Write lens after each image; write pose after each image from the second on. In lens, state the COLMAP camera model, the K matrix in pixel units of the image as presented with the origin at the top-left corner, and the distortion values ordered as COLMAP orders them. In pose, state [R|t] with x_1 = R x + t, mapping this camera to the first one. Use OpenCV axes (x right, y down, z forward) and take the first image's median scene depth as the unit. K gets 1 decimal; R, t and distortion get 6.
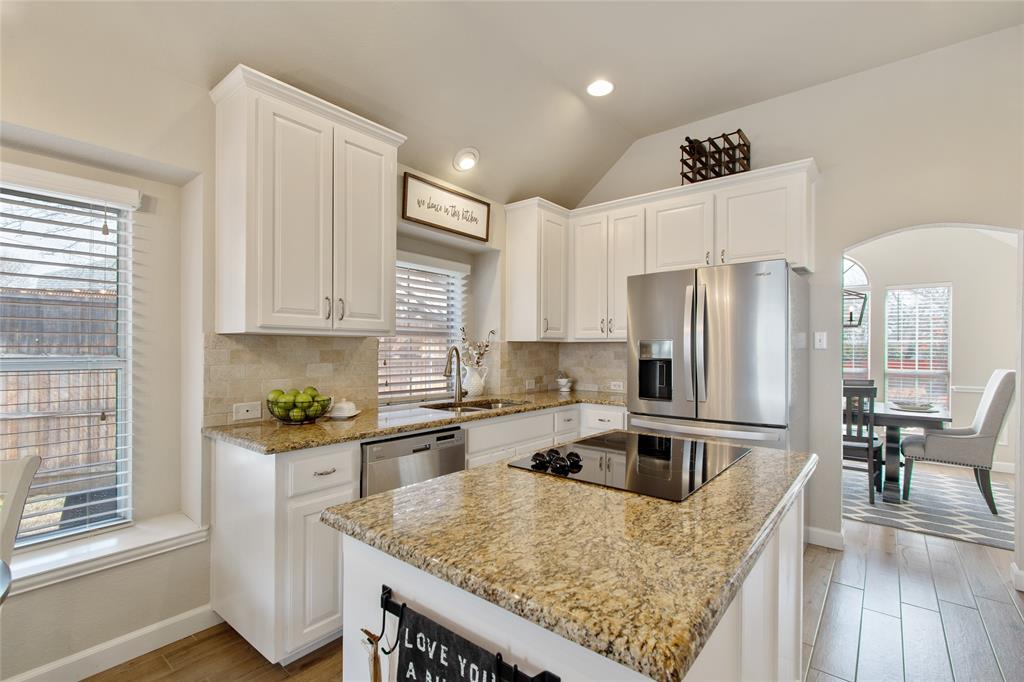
lens RADIAL K [[457.2, 0, 511.9], [0, 457.2, 353.8], [0, 0, 1]] dist [-0.000601, 0.001182]
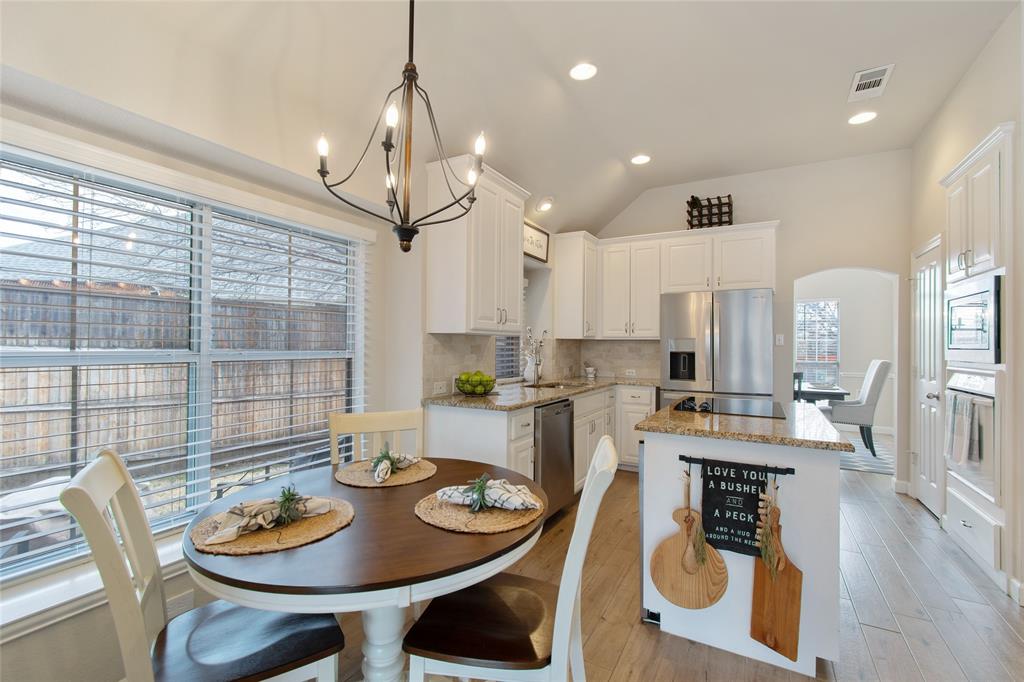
lens RADIAL K [[457.2, 0, 507.0], [0, 457.2, 343.4], [0, 0, 1]] dist [-0.000601, 0.001182]
pose [[0.984214, 0.004907, 0.176915, -0.436071], [-0.002740, 0.999918, -0.012492, 0.003235], [-0.176961, 0.011810, 0.984147, -0.290552]]
